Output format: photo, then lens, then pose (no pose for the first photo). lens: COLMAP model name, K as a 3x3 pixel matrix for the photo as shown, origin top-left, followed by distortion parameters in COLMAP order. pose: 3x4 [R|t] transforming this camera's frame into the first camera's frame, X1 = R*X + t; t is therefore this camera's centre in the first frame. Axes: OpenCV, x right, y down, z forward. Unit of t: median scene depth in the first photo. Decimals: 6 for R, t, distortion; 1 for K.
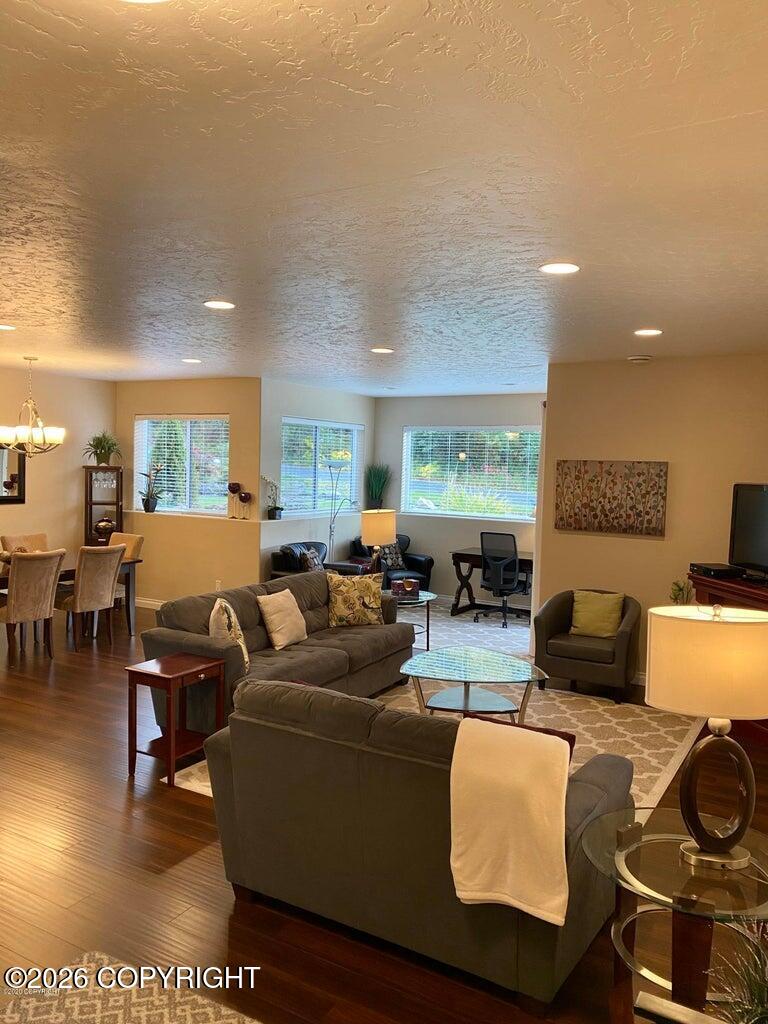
lens RADIAL K [[782.4, 0, 386.2], [0, 782.4, 512.7], [0, 0, 1]] dist [0.012333, -0.015690]
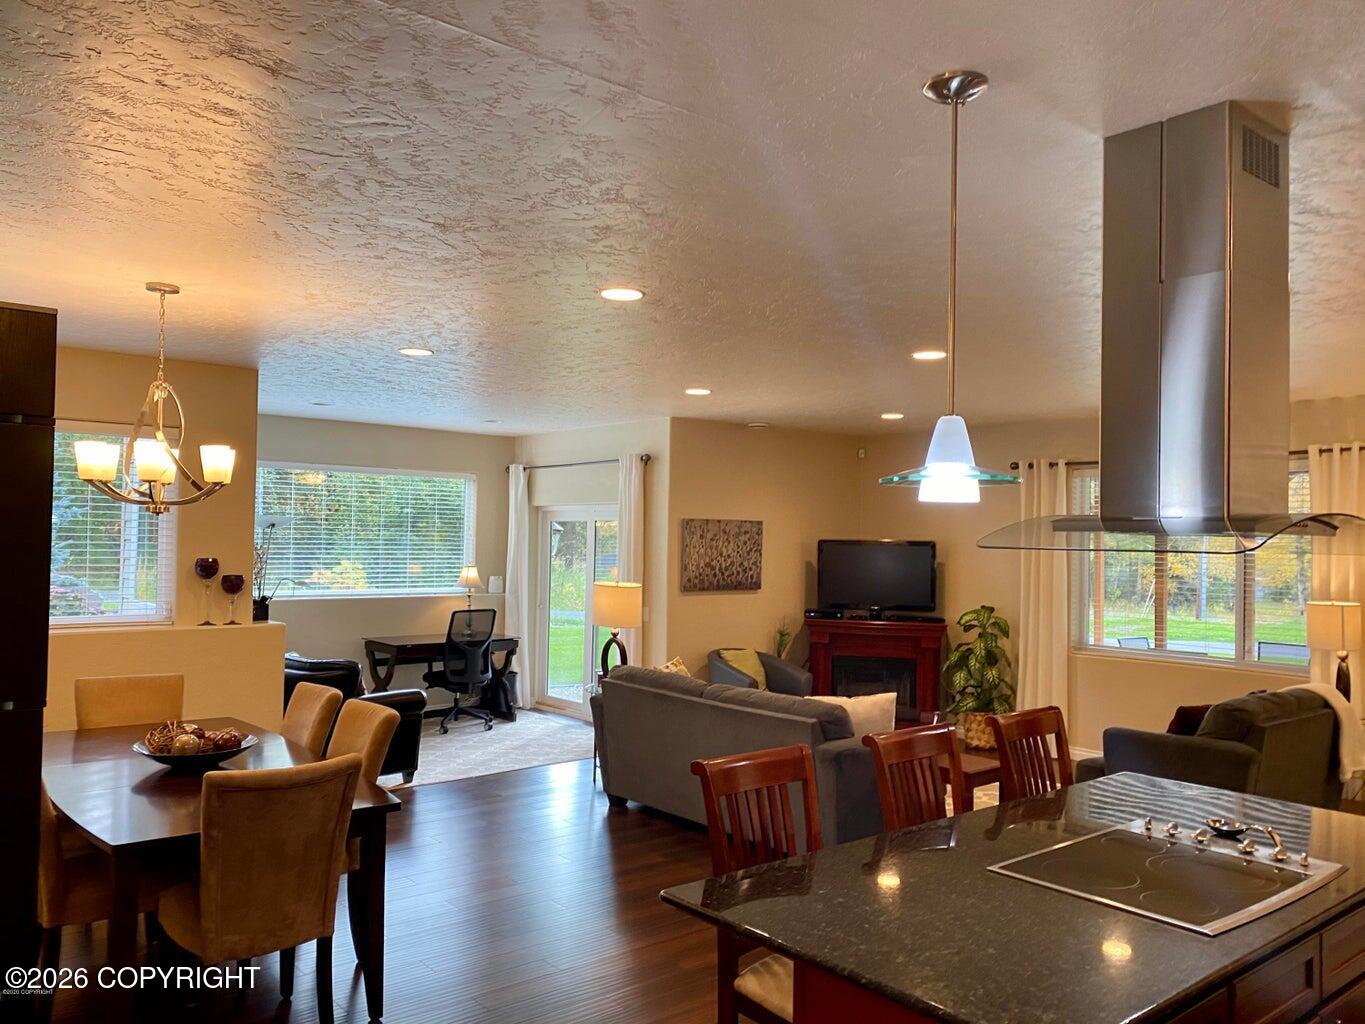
lens RADIAL K [[1042.9, 0, 683.8], [0, 1042.9, 512.5], [0, 0, 1]] dist [0.012333, -0.015690]
pose [[0.370137, 0.000898, 0.928977, -0.989999], [0.051990, 0.998412, -0.021680, -0.048838], [-0.927521, 0.056322, 0.369503, 0.542507]]
